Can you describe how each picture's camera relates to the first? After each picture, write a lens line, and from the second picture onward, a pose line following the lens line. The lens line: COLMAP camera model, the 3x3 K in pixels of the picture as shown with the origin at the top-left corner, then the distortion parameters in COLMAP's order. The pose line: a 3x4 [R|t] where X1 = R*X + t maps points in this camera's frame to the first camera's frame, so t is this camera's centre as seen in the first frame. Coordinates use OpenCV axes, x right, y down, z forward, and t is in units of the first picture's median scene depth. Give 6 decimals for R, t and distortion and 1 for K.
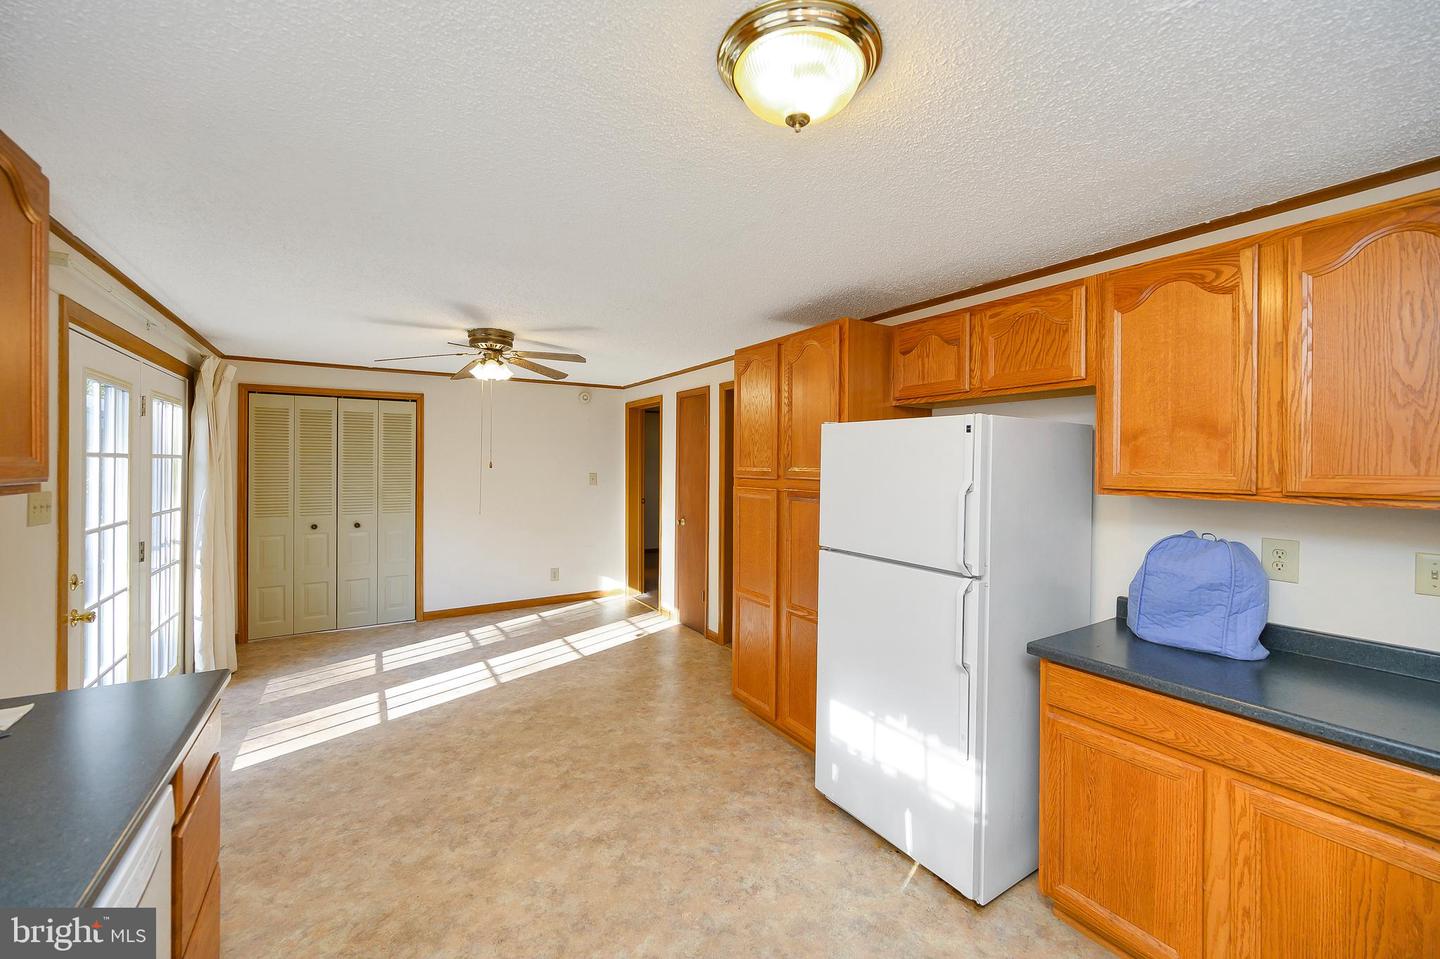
lens RADIAL K [[569.1, 0, 721.2], [0, 569.1, 473.8], [0, 0, 1]] dist [-0.001368, -0.000265]
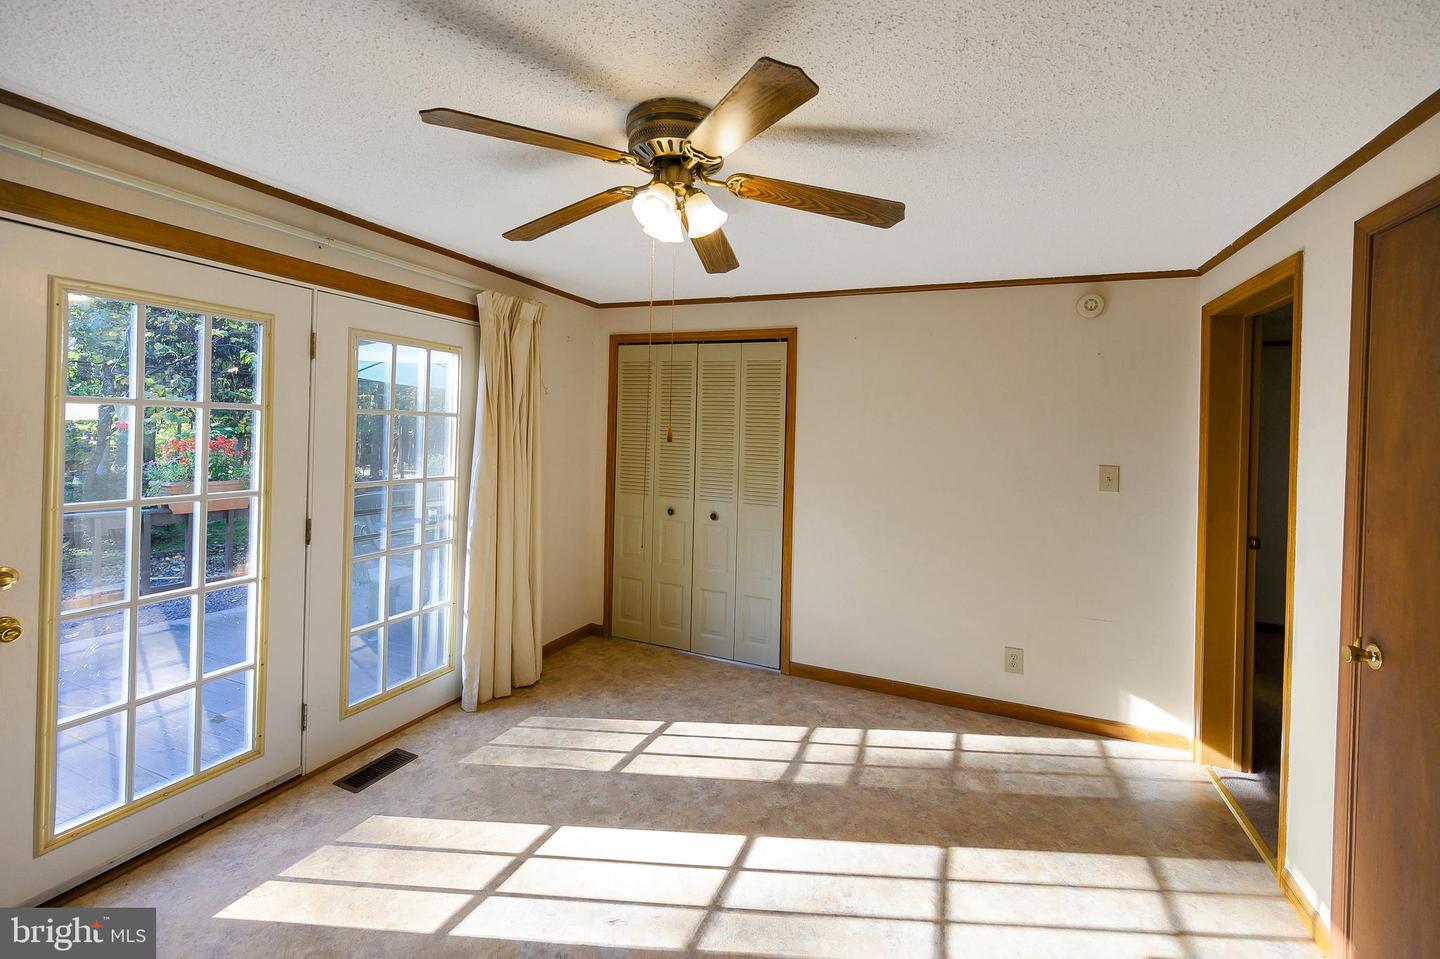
lens RADIAL K [[593.1, 0, 722.7], [0, 593.1, 424.3], [0, 0, 1]] dist [-0.003026, -0.000267]
pose [[0.574592, 0.010678, -0.818370, -0.015197], [-0.047496, 0.998665, -0.020317, -0.013872], [0.817061, 0.050543, 0.574332, 0.628971]]
